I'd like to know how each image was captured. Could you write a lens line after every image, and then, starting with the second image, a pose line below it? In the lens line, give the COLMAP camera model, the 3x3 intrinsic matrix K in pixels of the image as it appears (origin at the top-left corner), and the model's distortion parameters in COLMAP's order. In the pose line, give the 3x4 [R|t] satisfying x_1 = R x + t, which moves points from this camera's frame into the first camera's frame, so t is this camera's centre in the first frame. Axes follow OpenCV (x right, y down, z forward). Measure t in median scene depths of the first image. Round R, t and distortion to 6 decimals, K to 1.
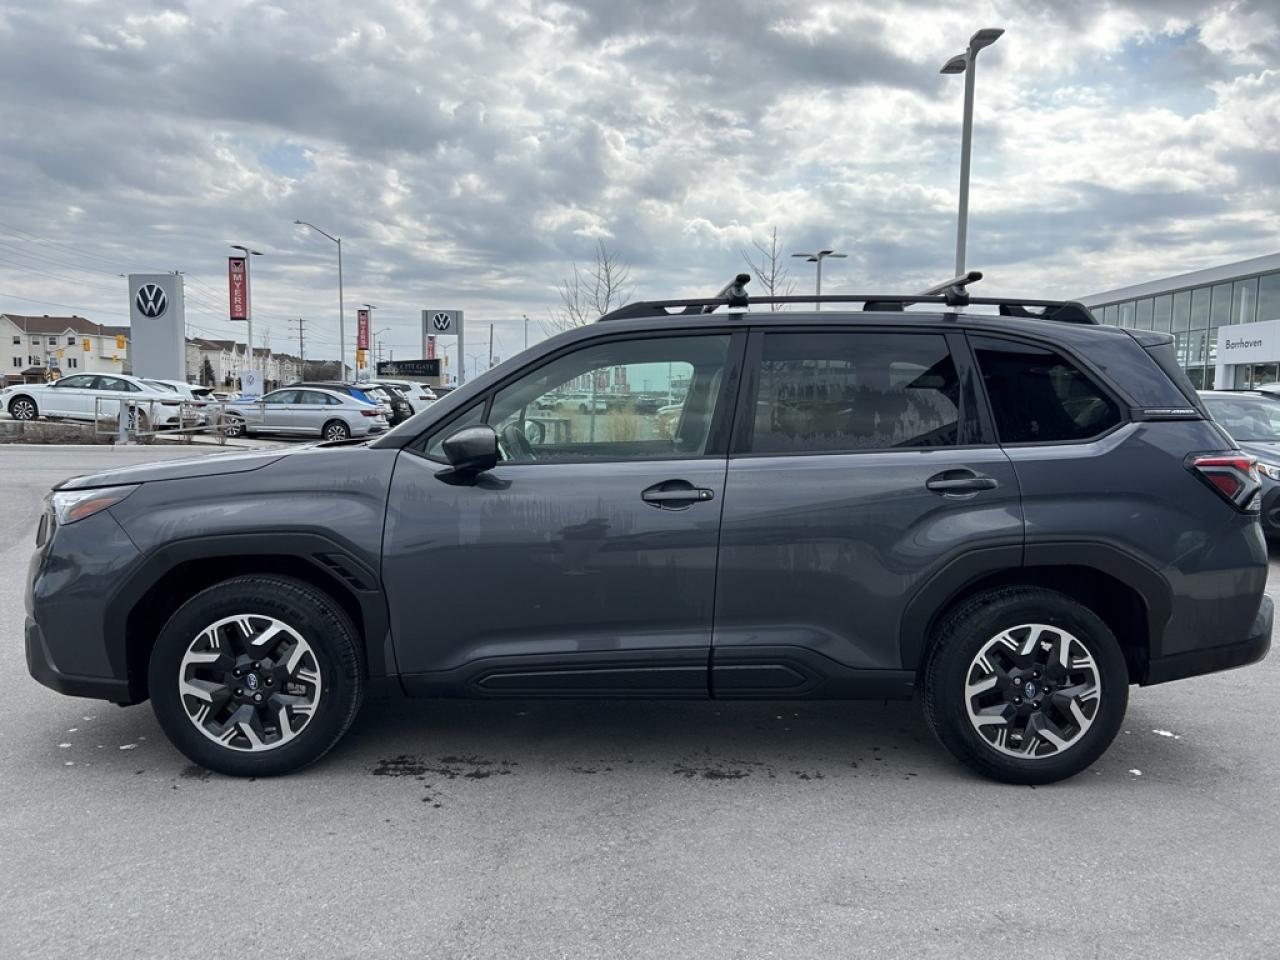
lens RADIAL K [[969.3, 0, 650.6], [0, 969.3, 458.1], [0, 0, 1]] dist [0.046958, -0.054690]
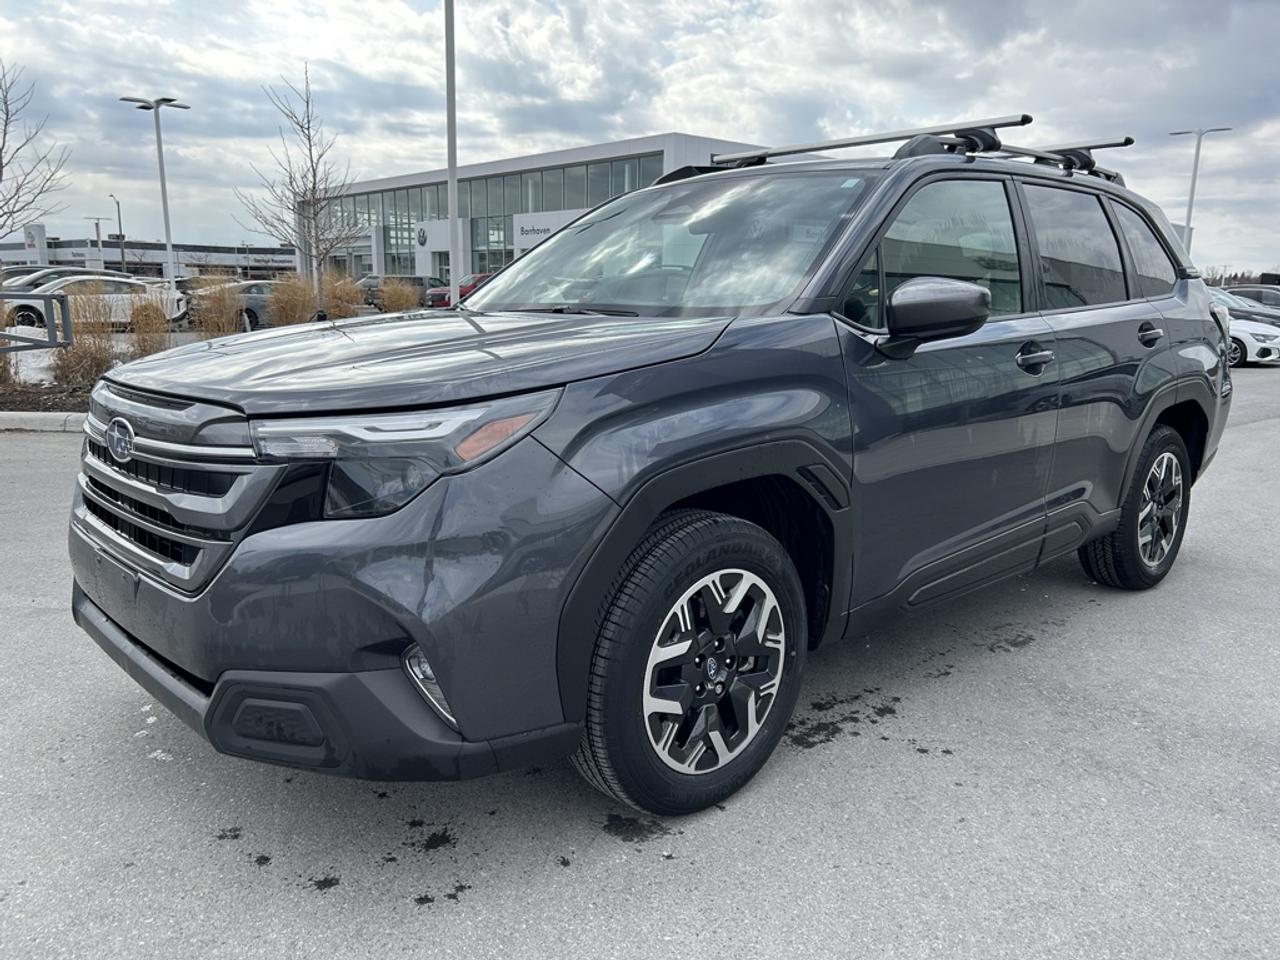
lens RADIAL K [[957.2, 0, 644.8], [0, 957.2, 447.0], [0, 0, 1]] dist [0.067367, -0.071387]
pose [[0.758117, -0.110370, 0.642710, -0.820026], [0.038040, 0.991380, 0.125376, -0.006129], [-0.651008, -0.070601, 0.755781, 0.523801]]
